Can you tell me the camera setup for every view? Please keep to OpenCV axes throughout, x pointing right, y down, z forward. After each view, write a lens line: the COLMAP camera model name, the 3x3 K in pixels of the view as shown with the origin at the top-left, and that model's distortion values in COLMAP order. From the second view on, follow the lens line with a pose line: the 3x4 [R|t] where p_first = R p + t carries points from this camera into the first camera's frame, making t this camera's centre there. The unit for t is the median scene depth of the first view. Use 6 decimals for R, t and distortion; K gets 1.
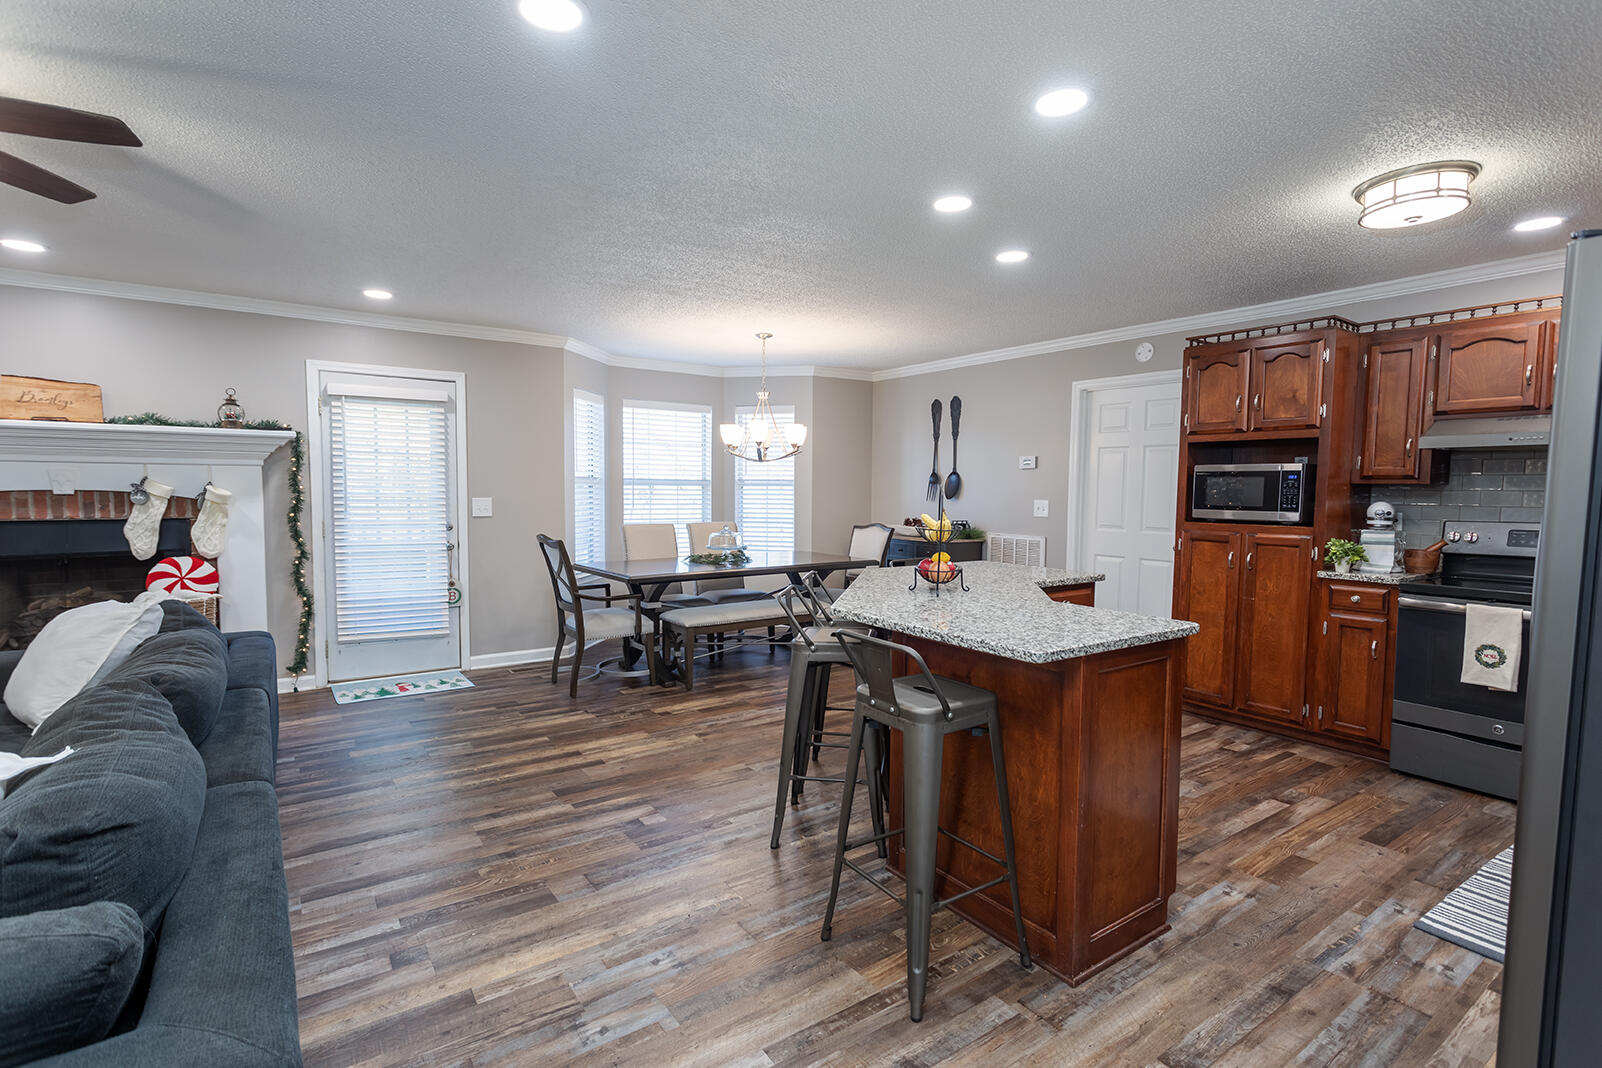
lens RADIAL K [[765.2, 0, 791.6], [0, 765.2, 538.6], [0, 0, 1]] dist [-0.000350, 0.002198]
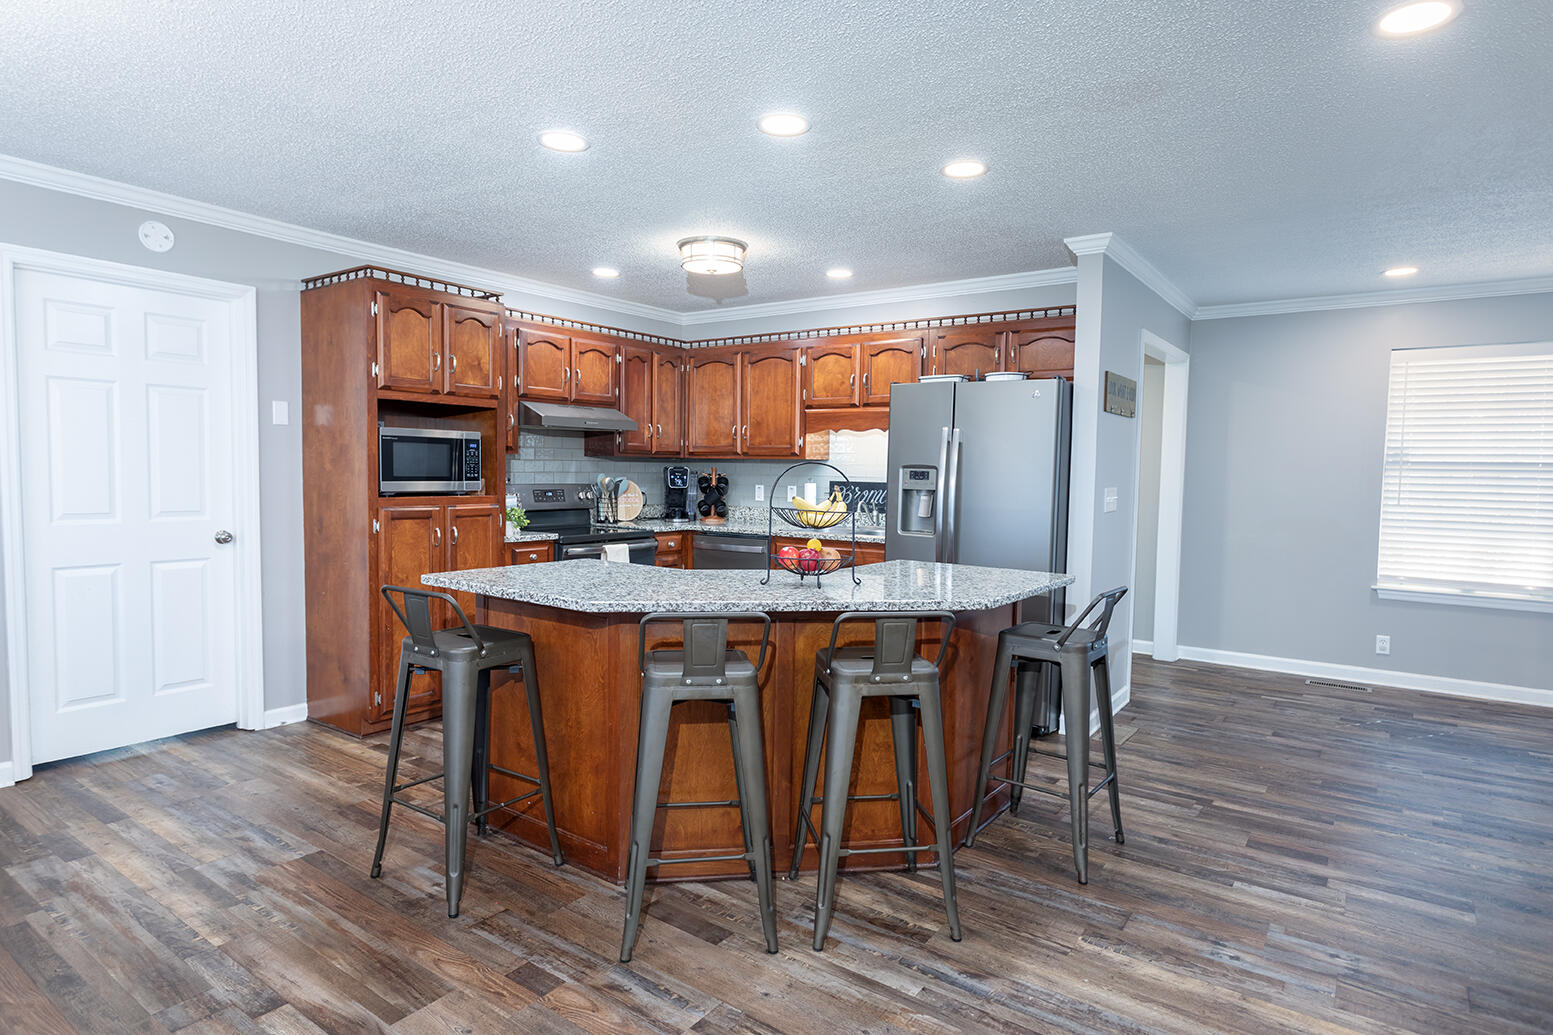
lens RADIAL K [[856.7, 0, 777.7], [0, 856.7, 523.9], [0, 0, 1]] dist [0.003667, 0.000214]
pose [[-0.339424, -0.075534, 0.937596, -0.482859], [0.043095, 0.994475, 0.095718, -0.064311], [-0.939646, 0.072895, -0.334293, 0.937189]]
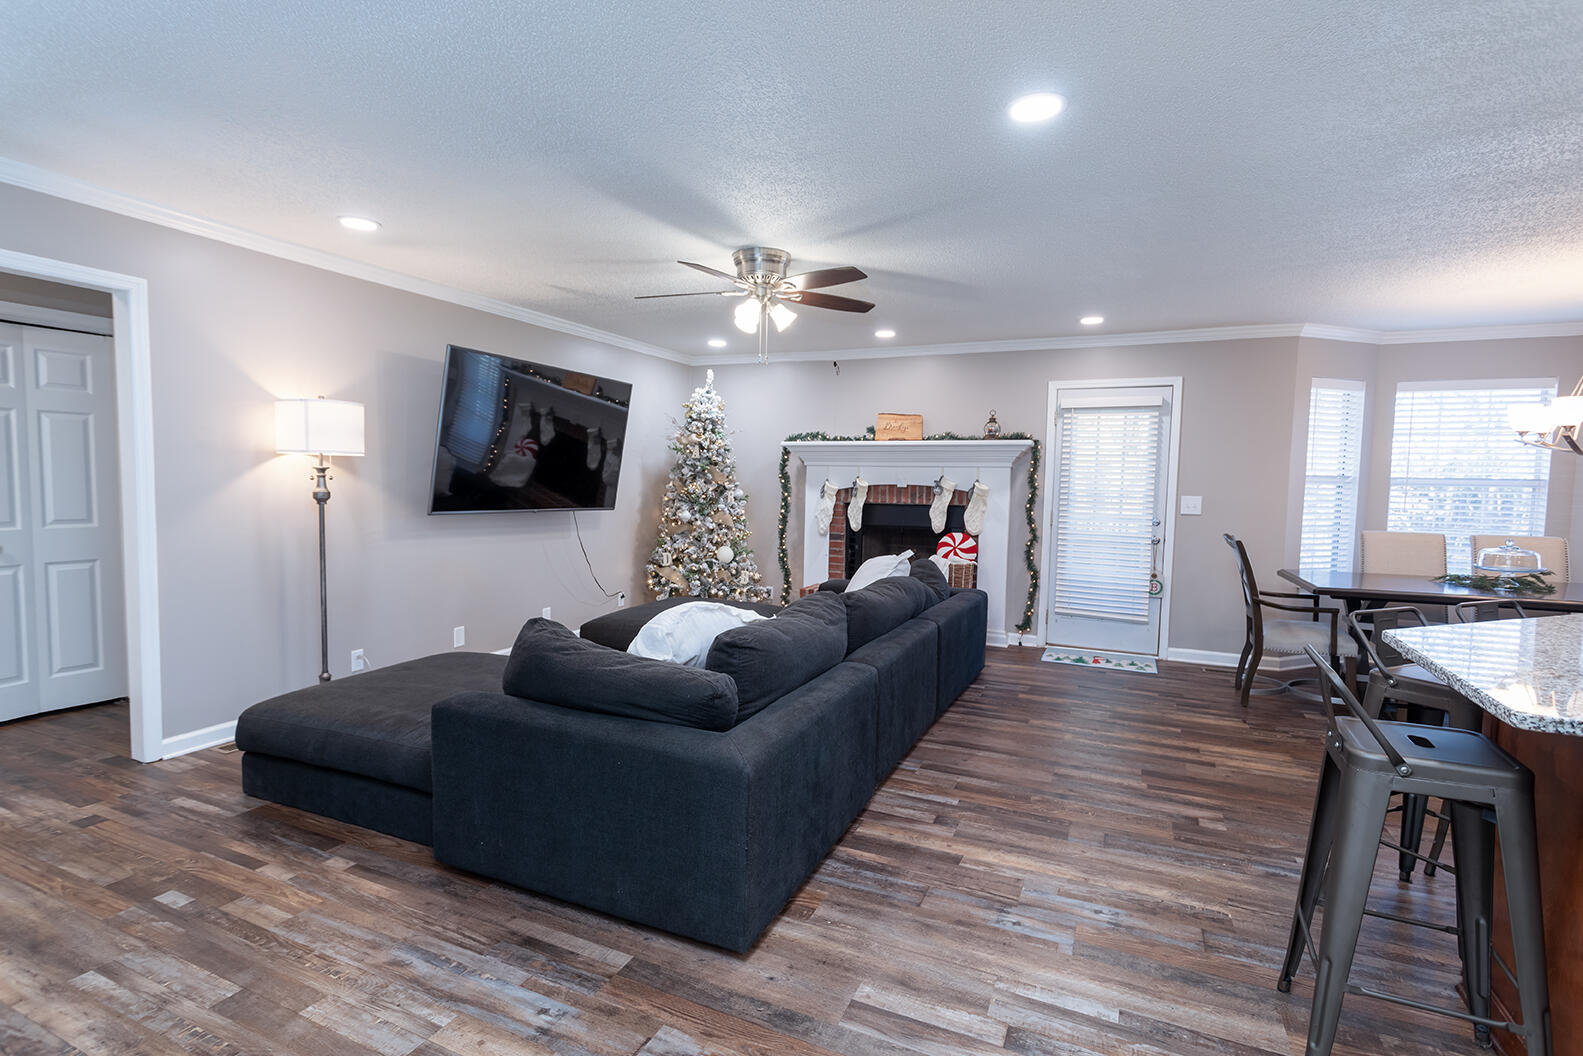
lens RADIAL K [[756.2, 0, 781.7], [0, 756.2, 536.1], [0, 0, 1]] dist [-0.000350, 0.002198]
pose [[0.507020, 0.066604, -0.859357, 0.247389], [-0.068554, 0.996968, 0.036822, 0.000834], [0.859204, 0.040243, 0.510049, 0.012712]]
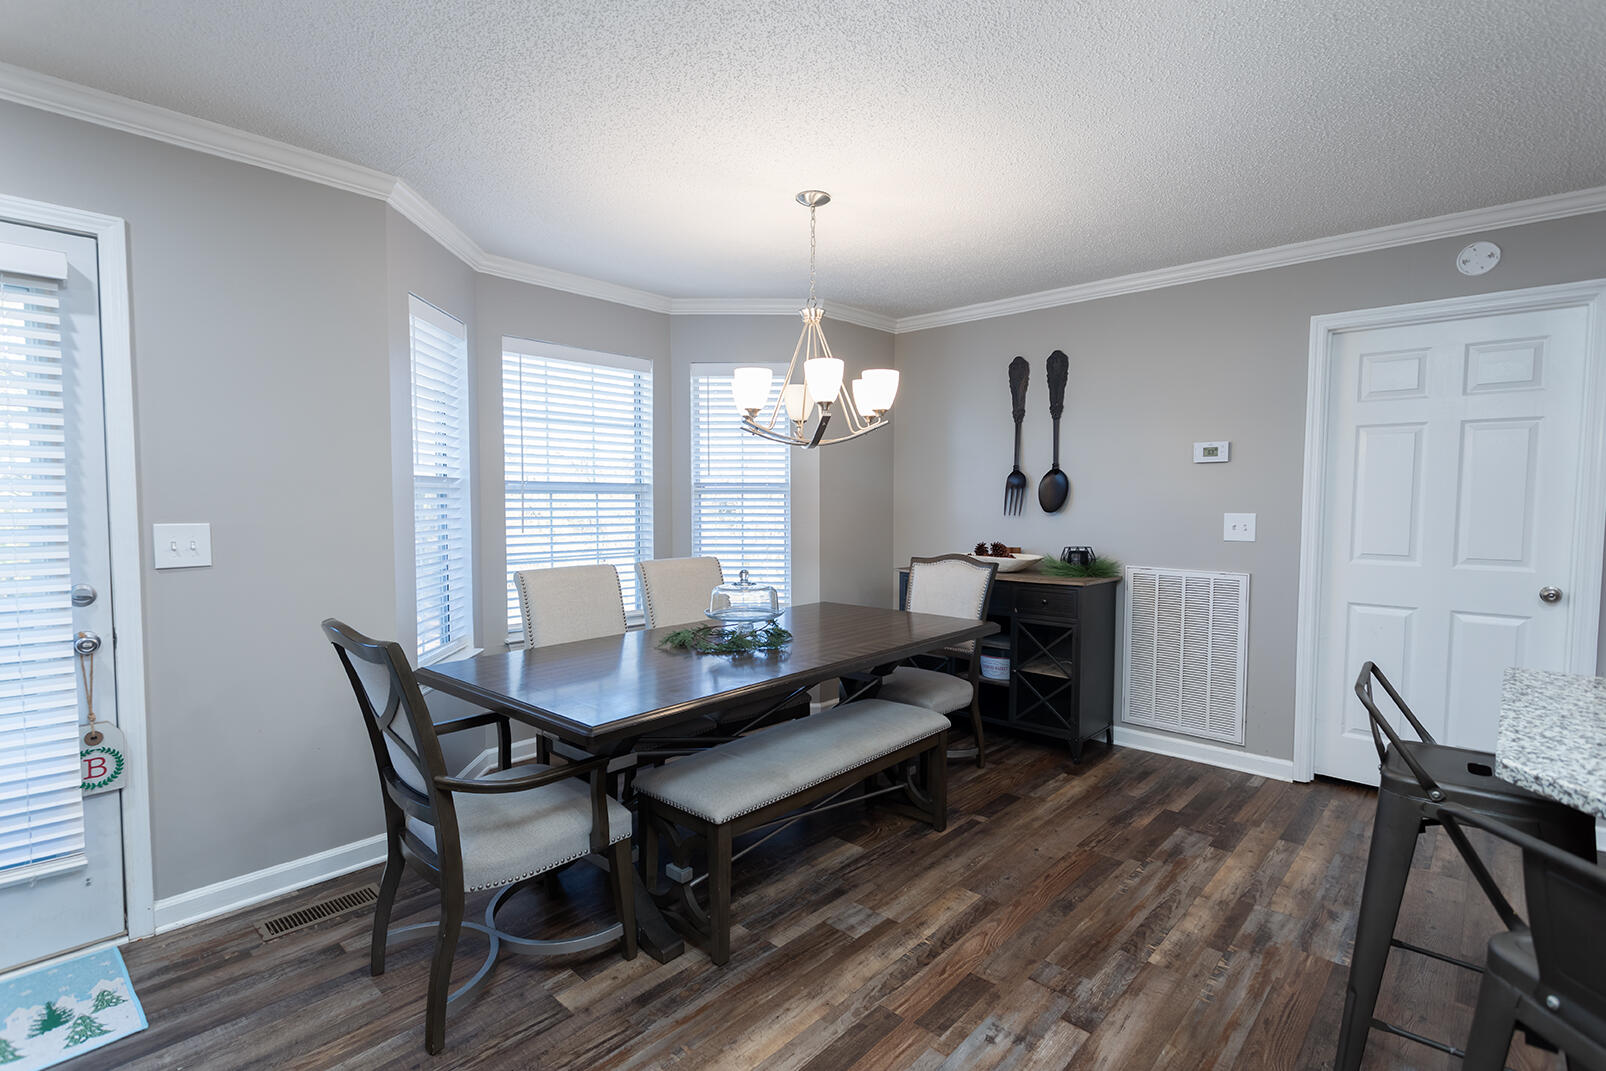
lens RADIAL K [[767.1, 0, 796.0], [0, 767.1, 539.4], [0, 0, 1]] dist [-0.000350, 0.002198]
pose [[0.976924, -0.017704, 0.212852, -0.209983], [0.020091, 0.999757, -0.009056, -0.043309], [-0.212640, 0.013124, 0.977042, 0.658817]]
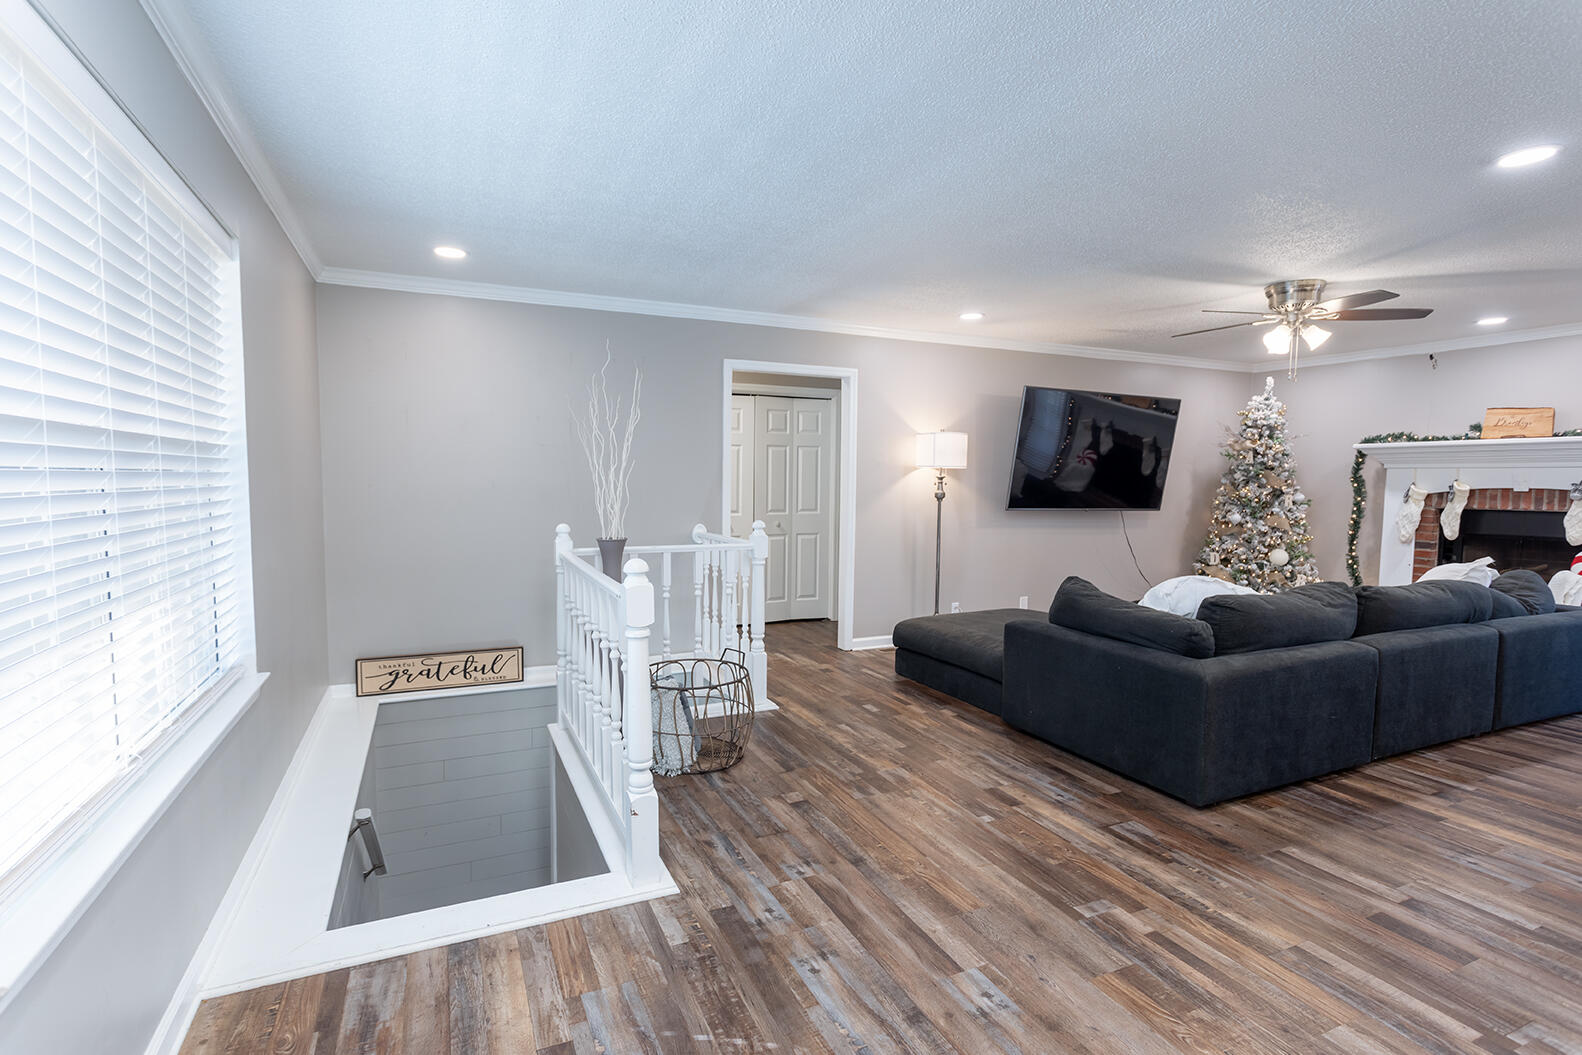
lens RADIAL K [[755.7, 0, 788.8], [0, 755.7, 525.3], [0, 0, 1]] dist [-0.000350, 0.002198]
pose [[-0.179672, 0.053145, -0.982290, 0.585364], [-0.072497, 0.995109, 0.067099, 0.005208], [0.981052, 0.083268, -0.174941, -0.026126]]
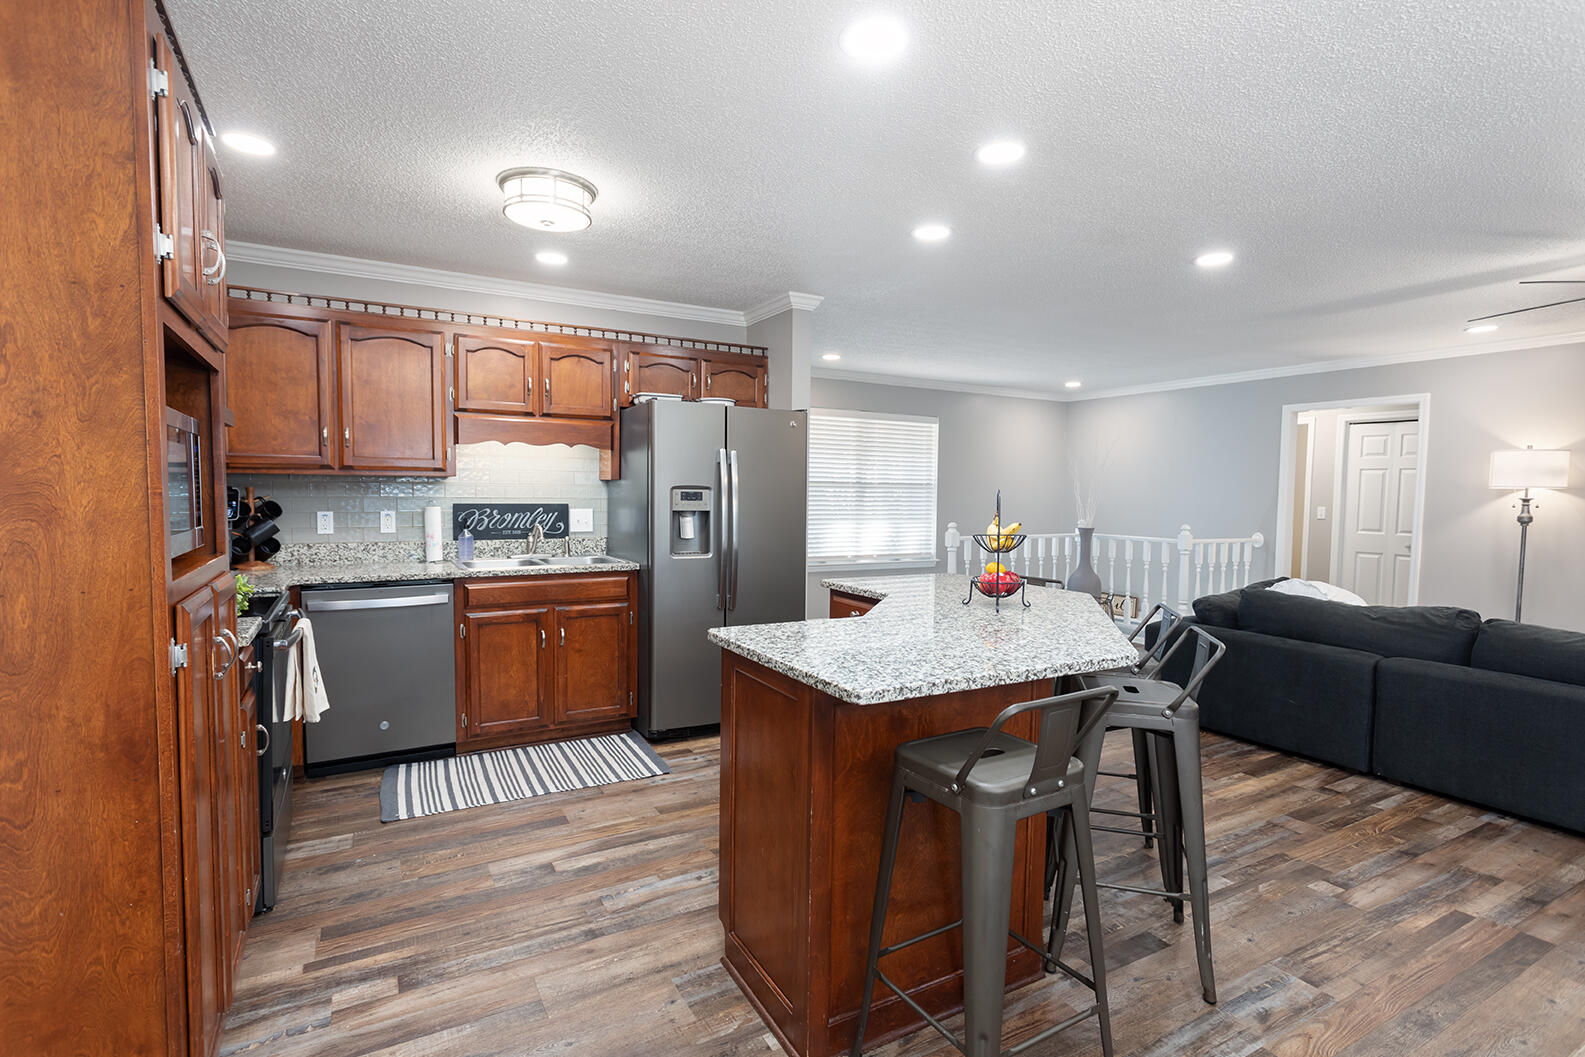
lens RADIAL K [[757.1, 0, 788.1], [0, 757.1, 537.2], [0, 0, 1]] dist [-0.000350, 0.002198]
pose [[-0.995361, -0.026364, 0.092532, 0.247041], [-0.014398, 0.991711, 0.127678, -0.084653], [-0.095131, 0.125753, -0.987490, 1.312860]]
